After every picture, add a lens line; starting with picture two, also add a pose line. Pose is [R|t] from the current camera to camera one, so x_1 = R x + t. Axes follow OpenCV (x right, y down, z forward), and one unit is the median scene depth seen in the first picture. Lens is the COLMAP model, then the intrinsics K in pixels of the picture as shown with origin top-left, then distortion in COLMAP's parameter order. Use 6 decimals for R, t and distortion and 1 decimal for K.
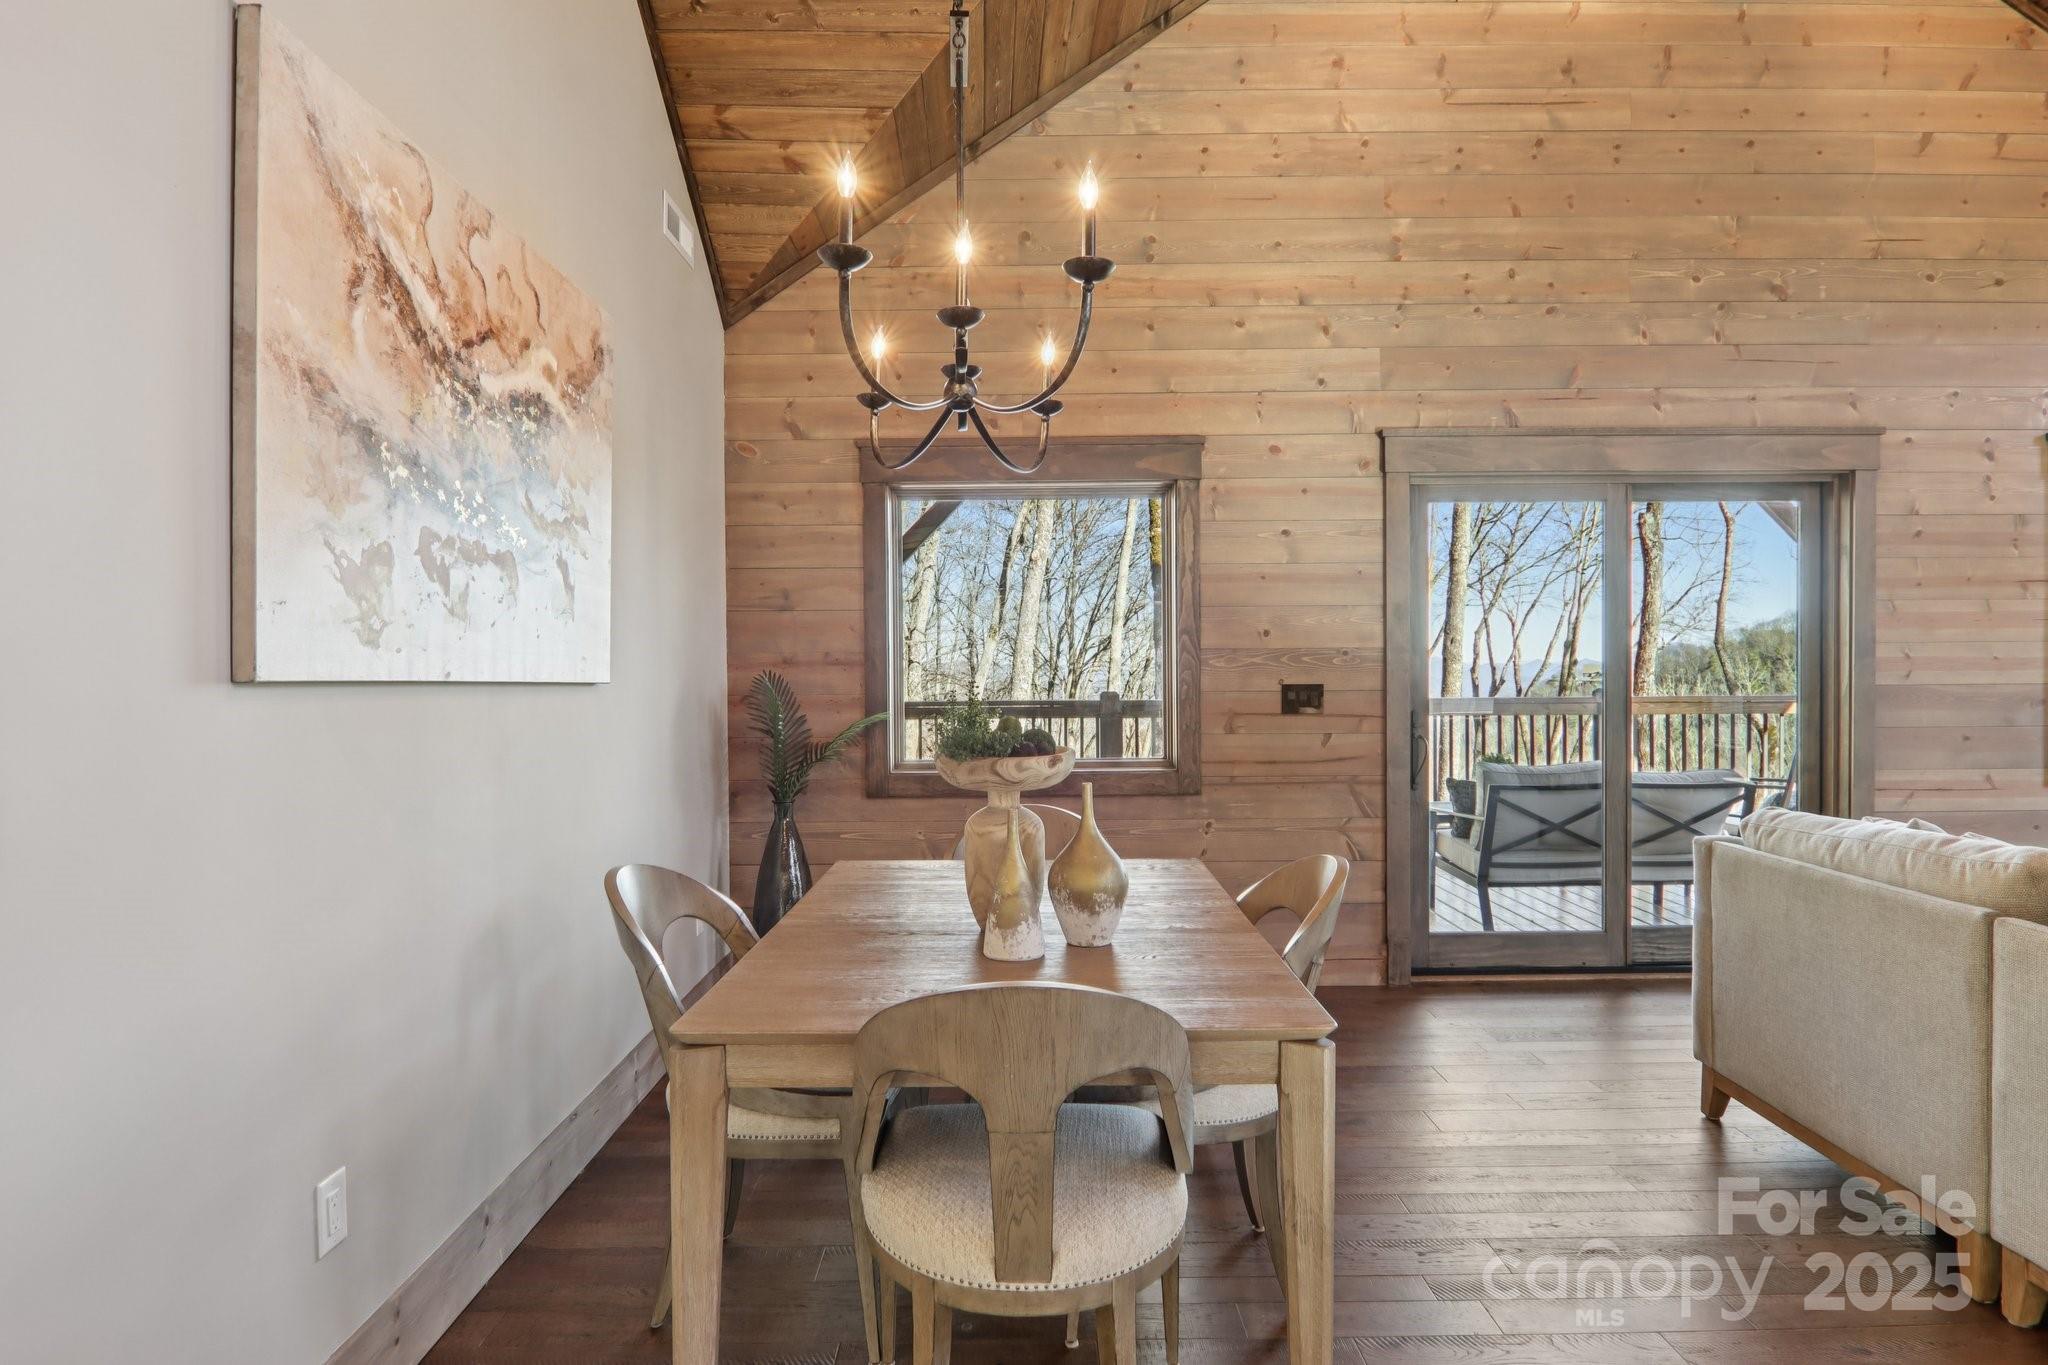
lens RADIAL K [[1176.3, 0, 1017.5], [0, 1176.3, 682.2], [0, 0, 1]] dist [0.006480, -0.019300]
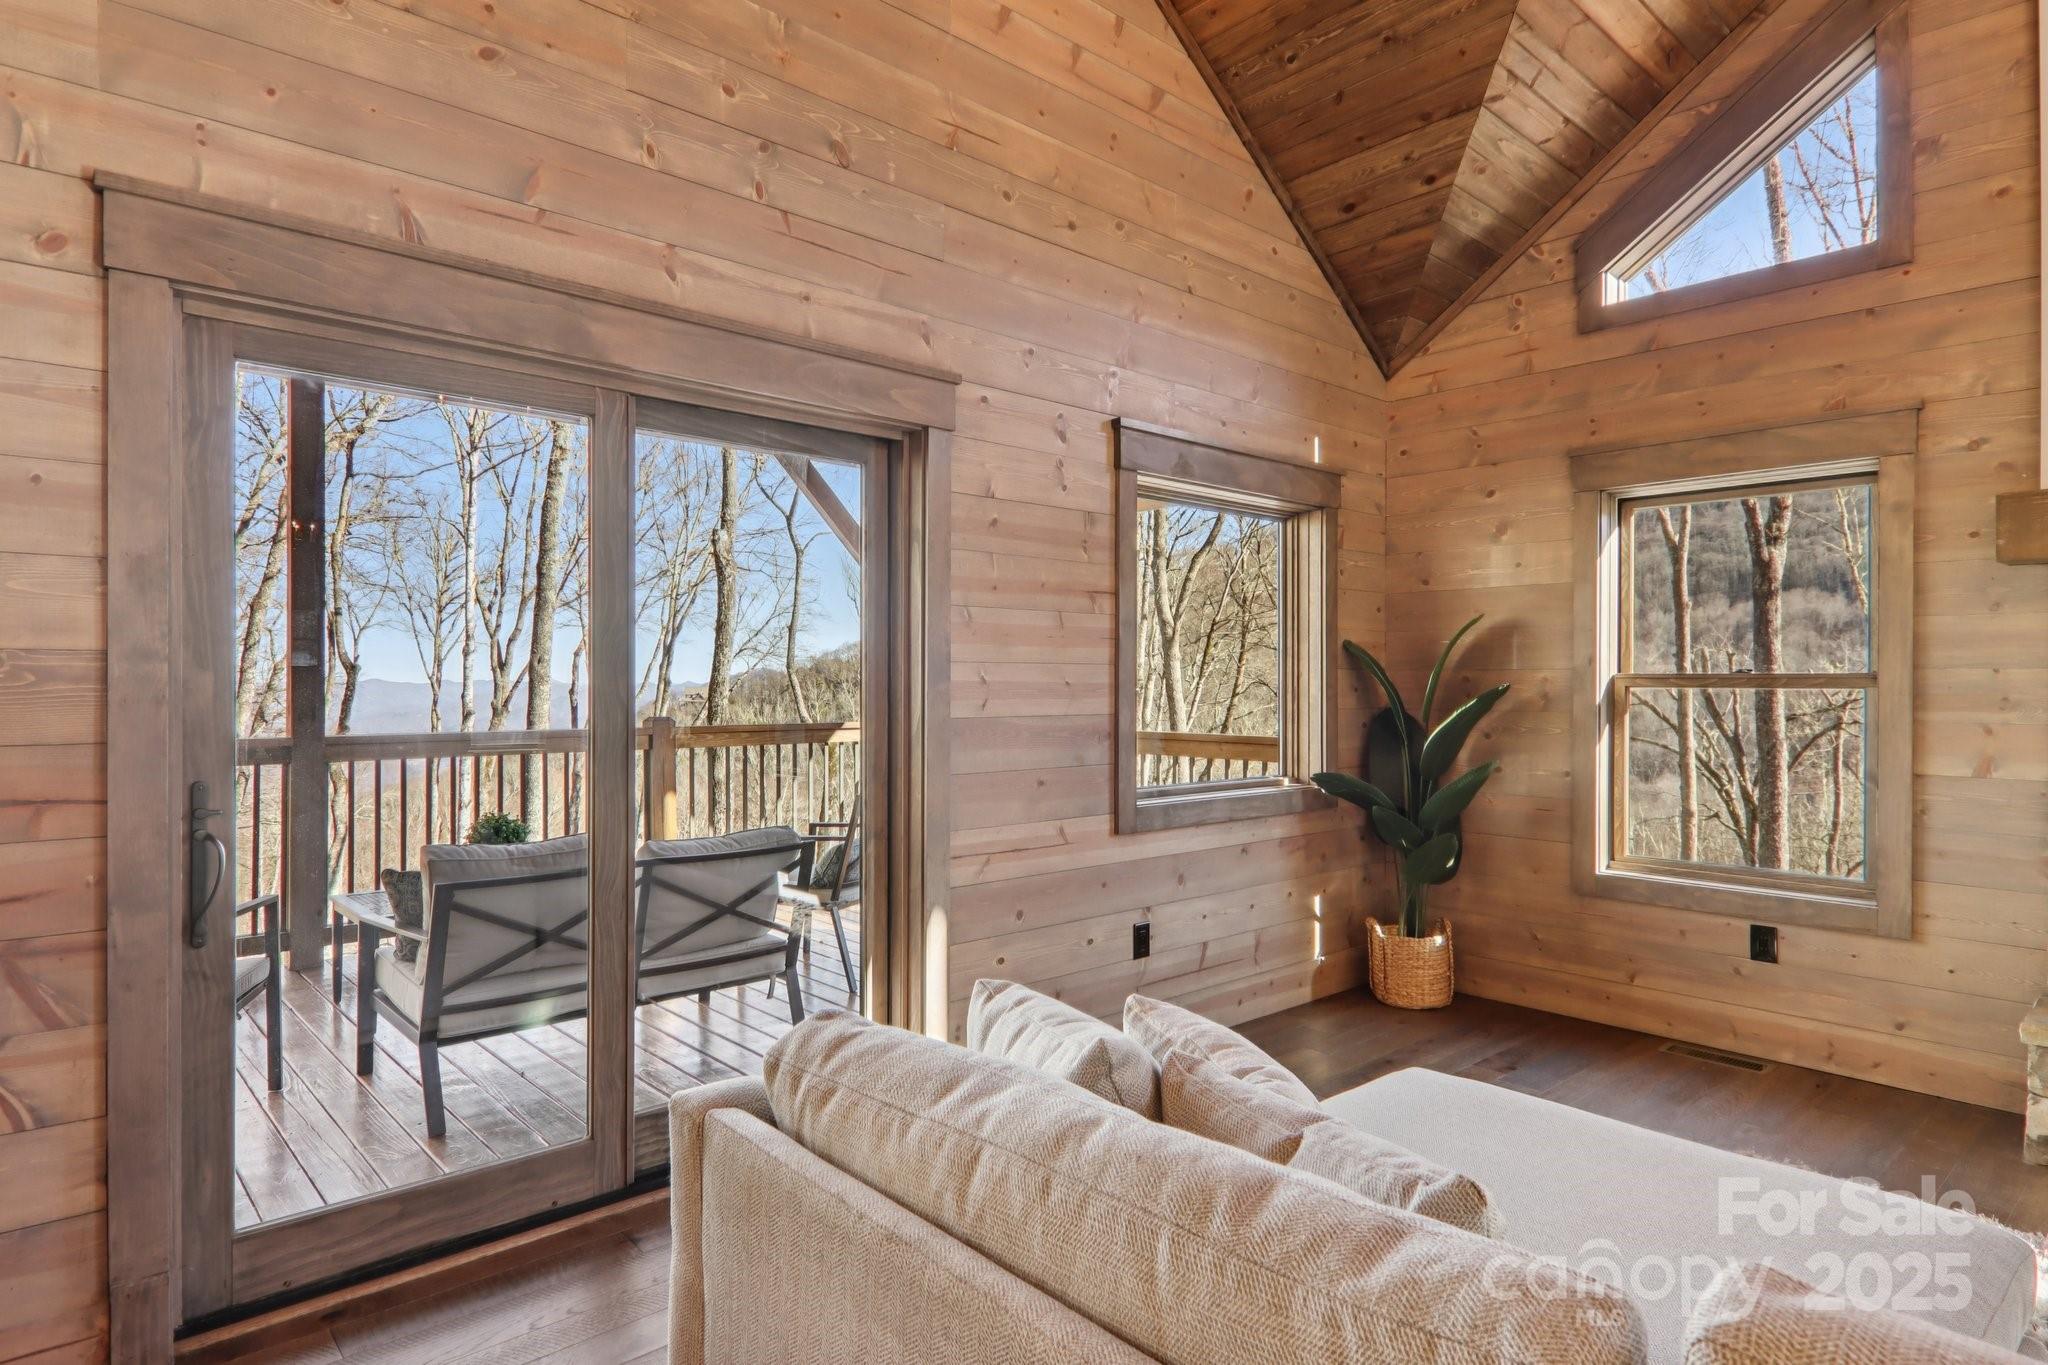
lens RADIAL K [[1139.1, 0, 1024.0], [0, 1139.1, 682.5], [0, 0, 1]] dist [0.024718, -0.020115]
pose [[0.741257, 0.008380, 0.671169, 0.277794], [0.003765, 0.999854, -0.016641, -0.008131], [-0.671210, 0.014862, 0.741118, 0.429513]]
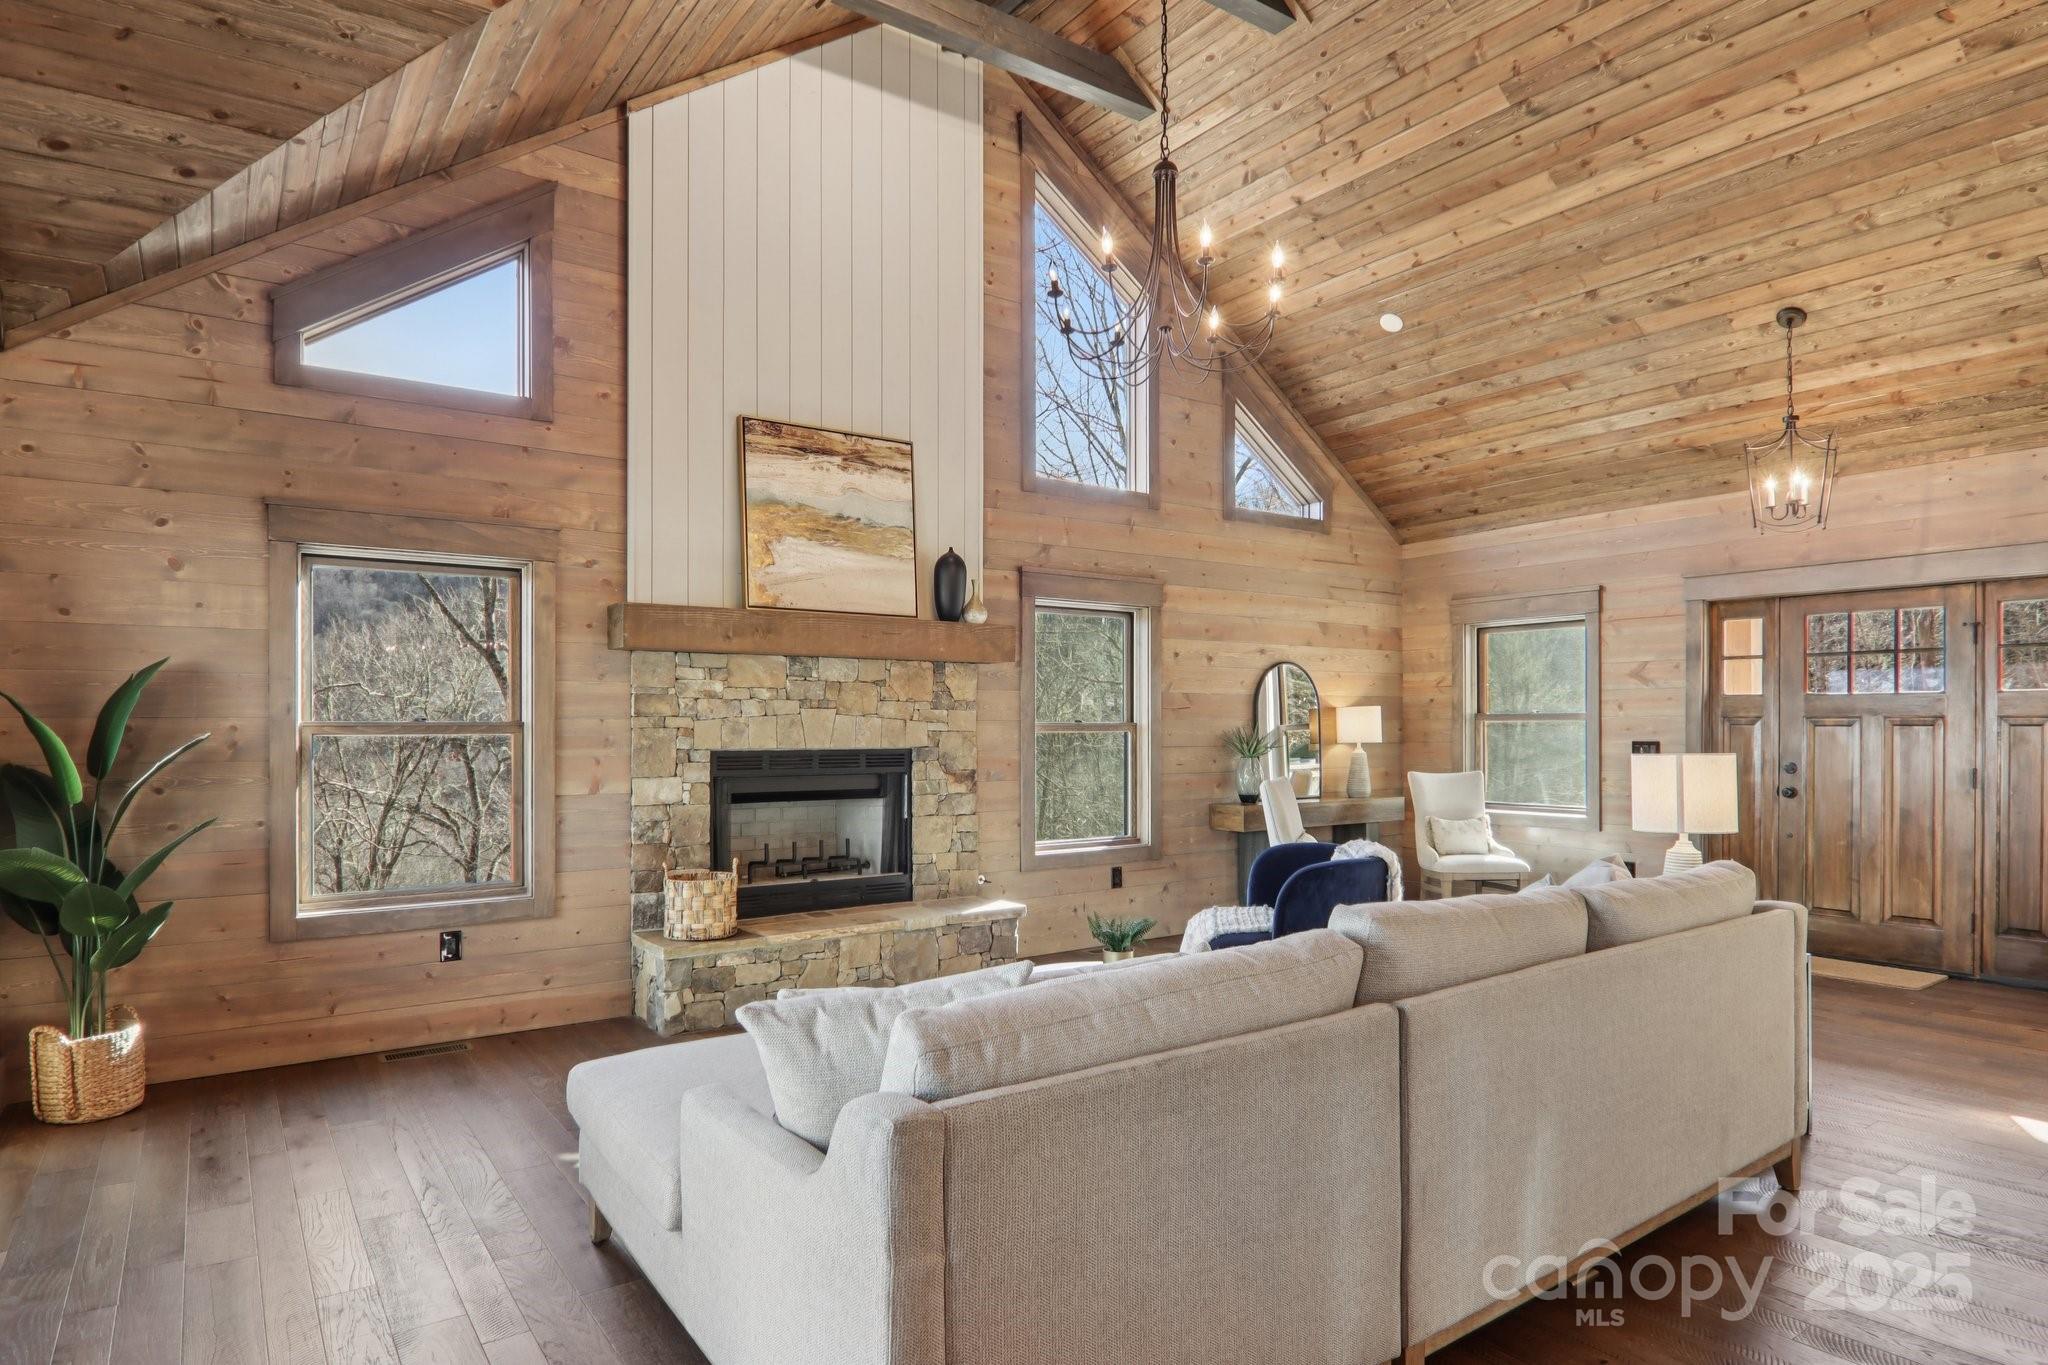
lens RADIAL K [[1139.6, 0, 1018.9], [0, 1139.6, 719.6], [0, 0, 1]] dist [0.004202, -0.017593]
pose [[-0.578135, 0.012911, 0.815839, 0.130244], [0.021711, 0.999764, -0.000437, -0.017699], [-0.815652, 0.017460, -0.578279, 0.864502]]
